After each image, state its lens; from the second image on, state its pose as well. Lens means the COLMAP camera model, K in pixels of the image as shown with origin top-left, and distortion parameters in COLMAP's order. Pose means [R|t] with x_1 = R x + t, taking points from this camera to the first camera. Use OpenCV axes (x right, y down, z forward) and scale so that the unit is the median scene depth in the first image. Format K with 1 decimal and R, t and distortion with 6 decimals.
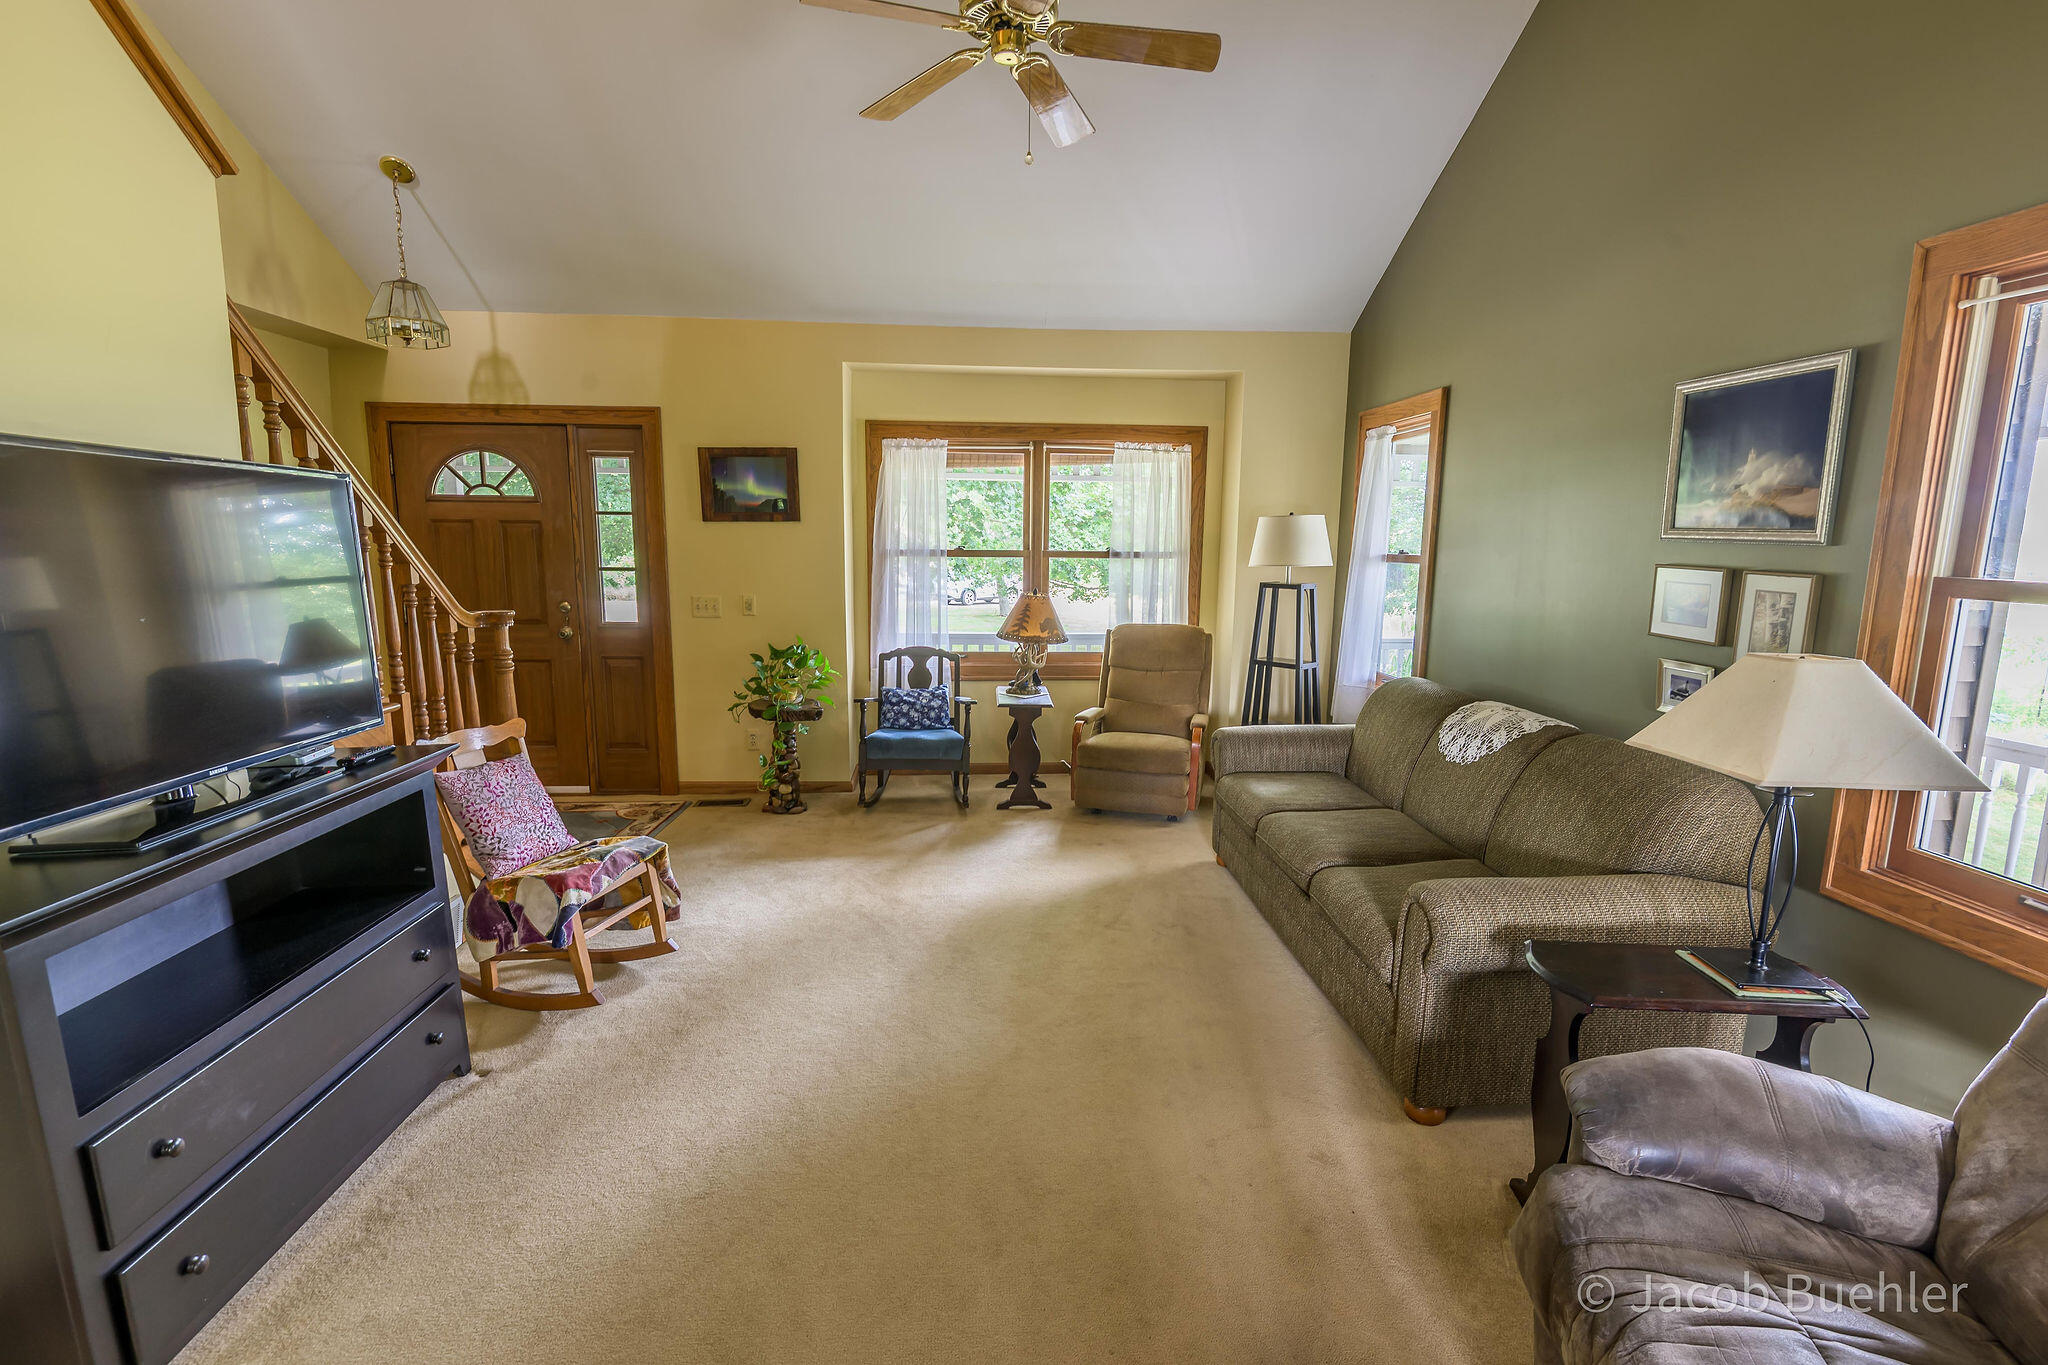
lens RADIAL K [[937.7, 0, 1026.7], [0, 937.7, 694.5], [0, 0, 1]] dist [0.000134, -0.006353]
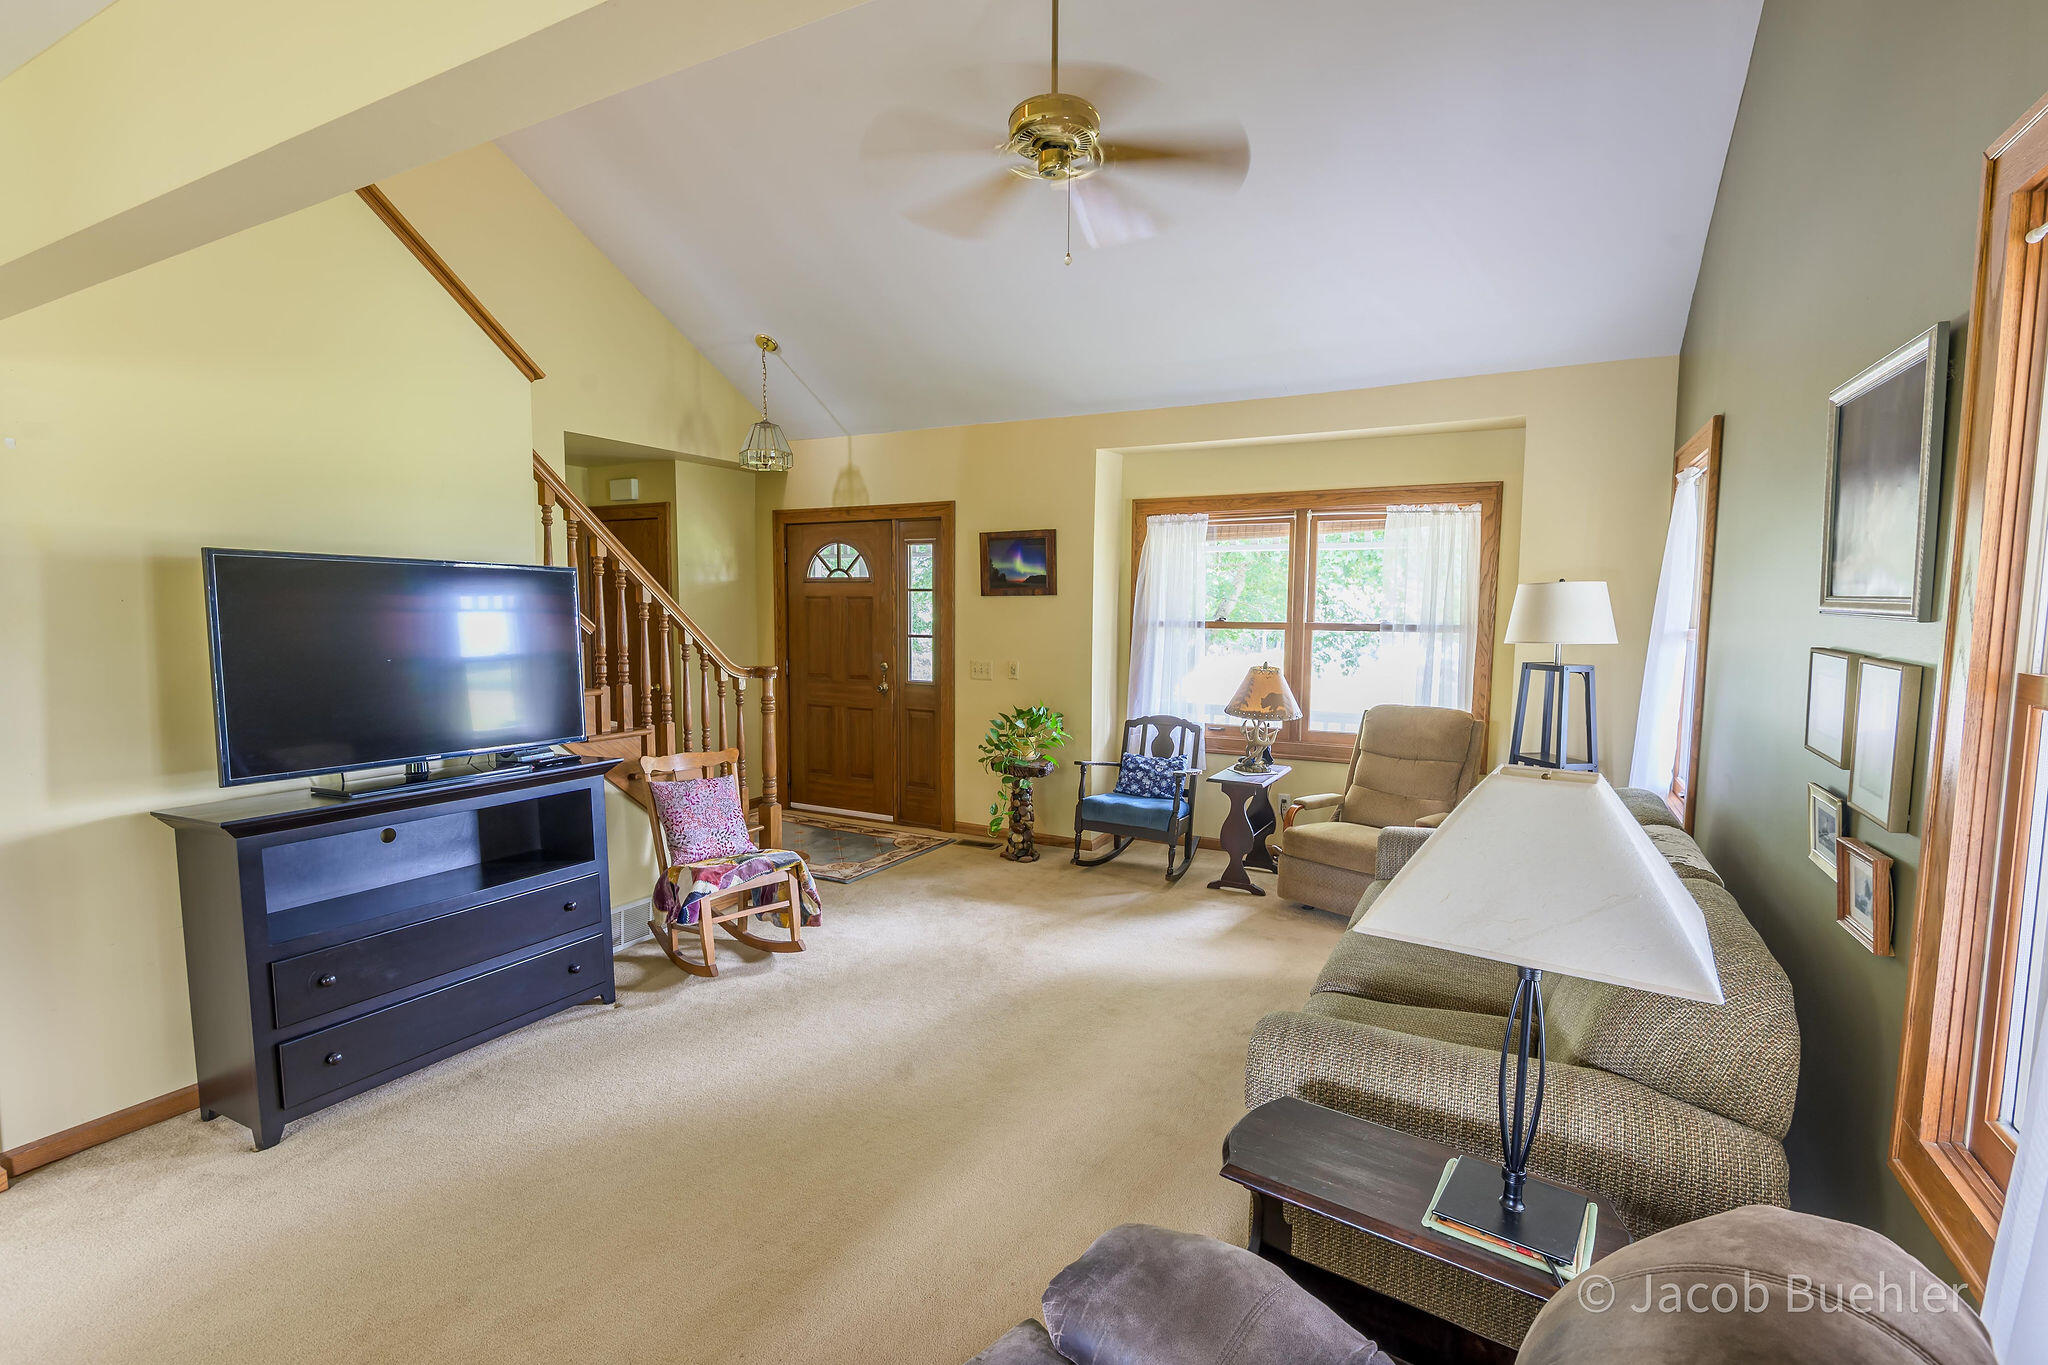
lens RADIAL K [[937.7, 0, 1023.7], [0, 937.7, 688.5], [0, 0, 1]] dist [0.000134, -0.006353]
pose [[0.850181, 0.042488, -0.524774, 0.309887], [-0.084845, 0.994767, -0.056915, -0.010853], [0.519610, 0.092913, 0.849337, 0.061297]]
